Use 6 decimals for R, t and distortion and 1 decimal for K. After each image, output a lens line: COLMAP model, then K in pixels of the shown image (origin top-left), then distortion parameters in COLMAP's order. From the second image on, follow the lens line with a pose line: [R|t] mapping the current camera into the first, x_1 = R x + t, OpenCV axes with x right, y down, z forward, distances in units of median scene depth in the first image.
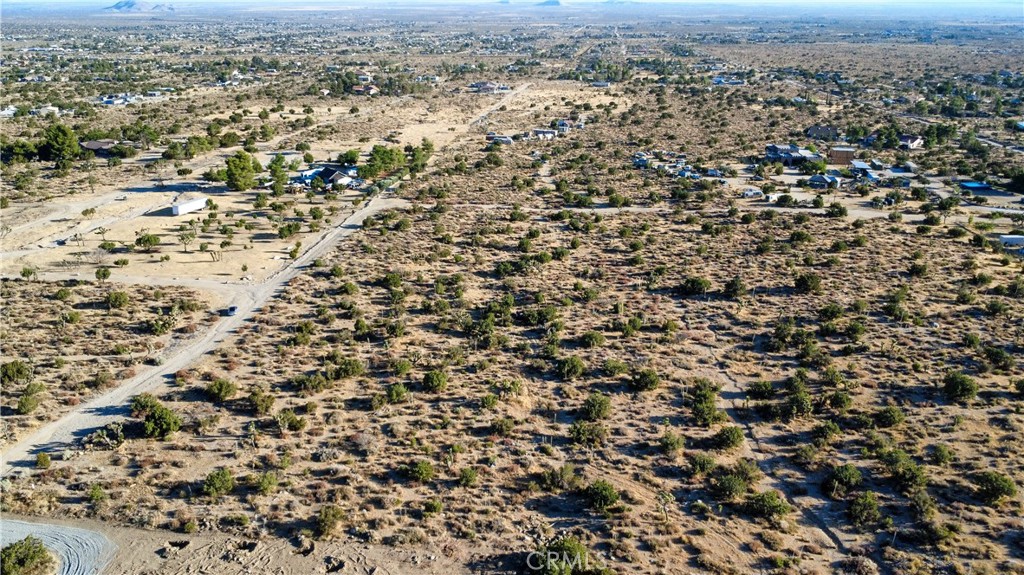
lens RADIAL K [[773.9, 0, 514.0], [0, 773.9, 289.9], [0, 0, 1]] dist [0.009937, -0.011869]
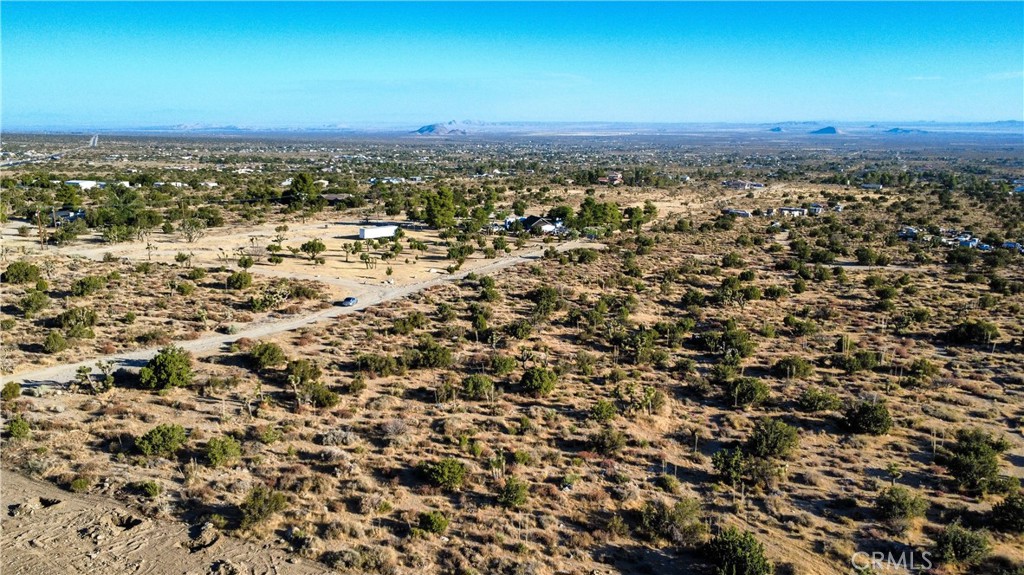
lens RADIAL K [[773.9, 0, 514.6], [0, 773.9, 288.5], [0, 0, 1]] dist [0.009937, -0.011869]
pose [[0.945672, 0.072609, -0.316910, 0.085422], [-0.120256, 0.983731, -0.133460, 0.120174], [0.302064, 0.164319, 0.939019, 0.300589]]
